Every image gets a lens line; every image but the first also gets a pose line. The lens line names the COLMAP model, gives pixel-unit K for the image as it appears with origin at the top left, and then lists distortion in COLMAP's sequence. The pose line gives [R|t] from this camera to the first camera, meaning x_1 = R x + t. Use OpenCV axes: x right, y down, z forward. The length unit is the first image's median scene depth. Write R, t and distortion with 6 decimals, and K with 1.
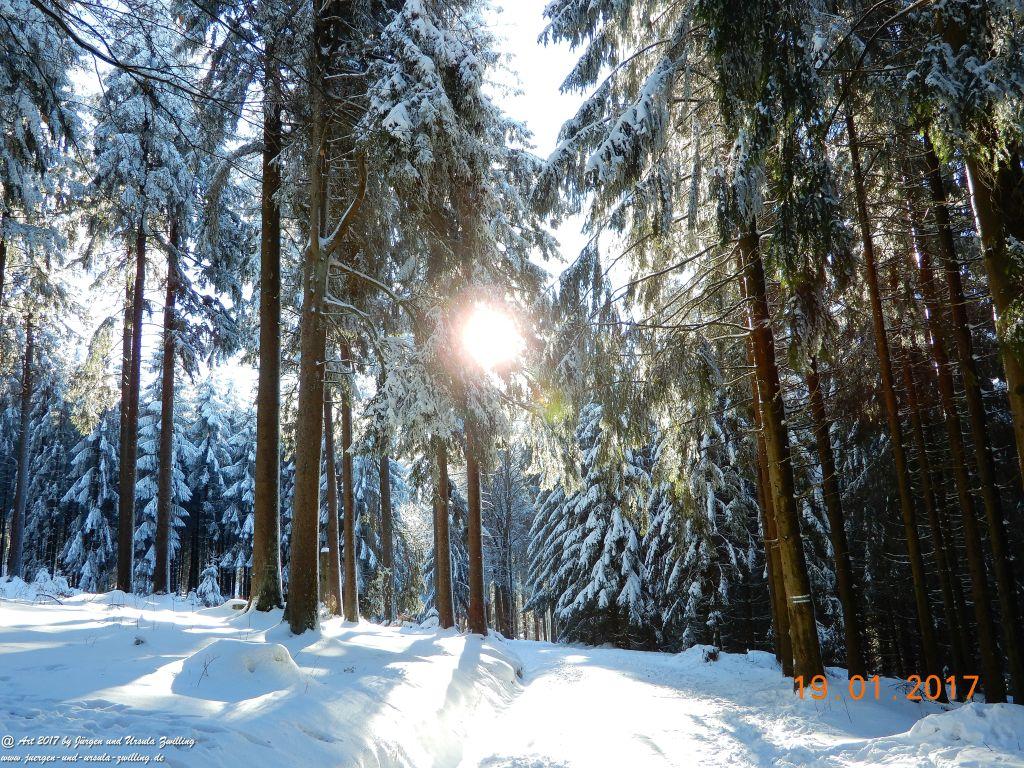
lens RADIAL K [[1002.8, 0, 512.0], [0, 1002.8, 384.0], [0, 0, 1]] dist [0.000246, -0.006328]
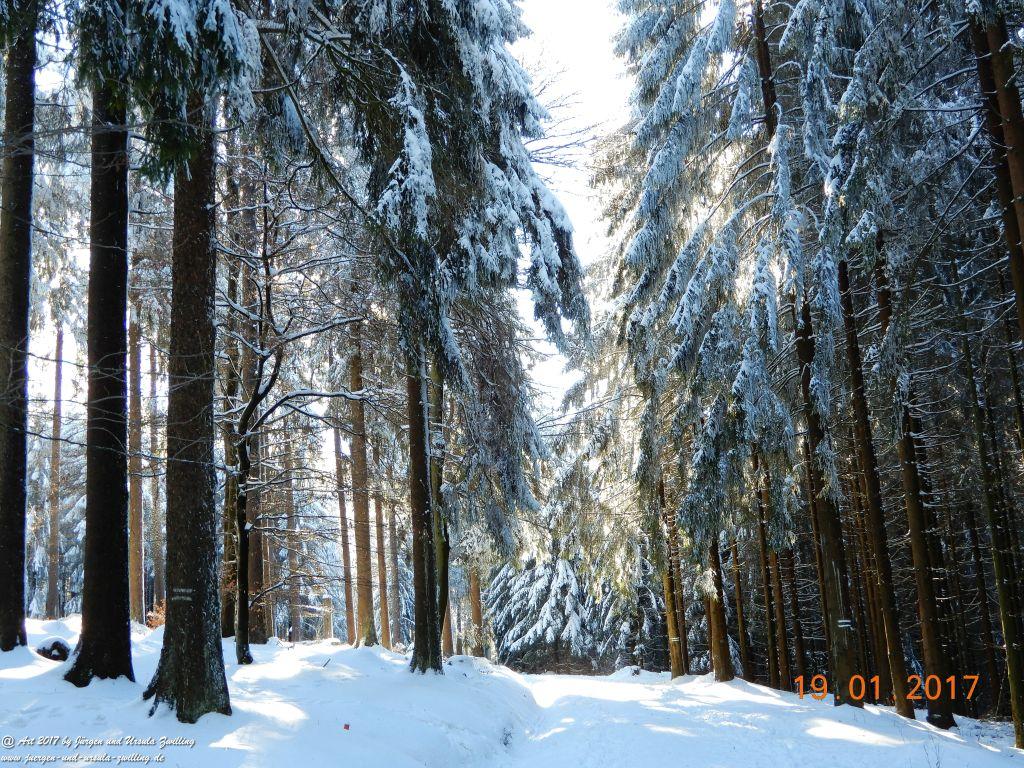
lens RADIAL K [[1367.3, 0, 512.0], [0, 1367.3, 384.0], [0, 0, 1]] dist [0.009279, -0.017242]
pose [[0.995029, 0.012893, 0.098747, -0.142126], [-0.016336, 0.999284, 0.034134, -0.168654], [-0.098236, -0.035578, 0.994527, -0.735910]]
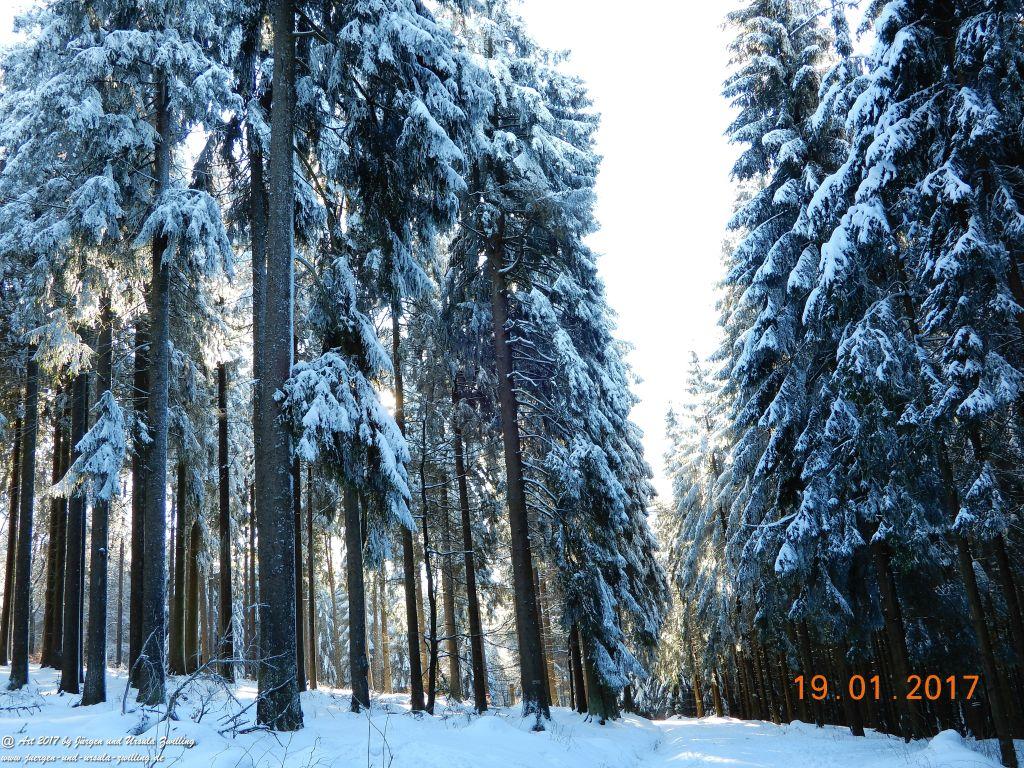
lens RADIAL K [[1118.4, 0, 512.0], [0, 1118.4, 384.0], [0, 0, 1]] dist [0.010965, -0.002228]
pose [[0.997114, -0.011484, 0.075050, -0.409340], [0.016078, 0.998015, -0.060894, -0.406750], [-0.074202, 0.061925, 0.995319, -1.796066]]
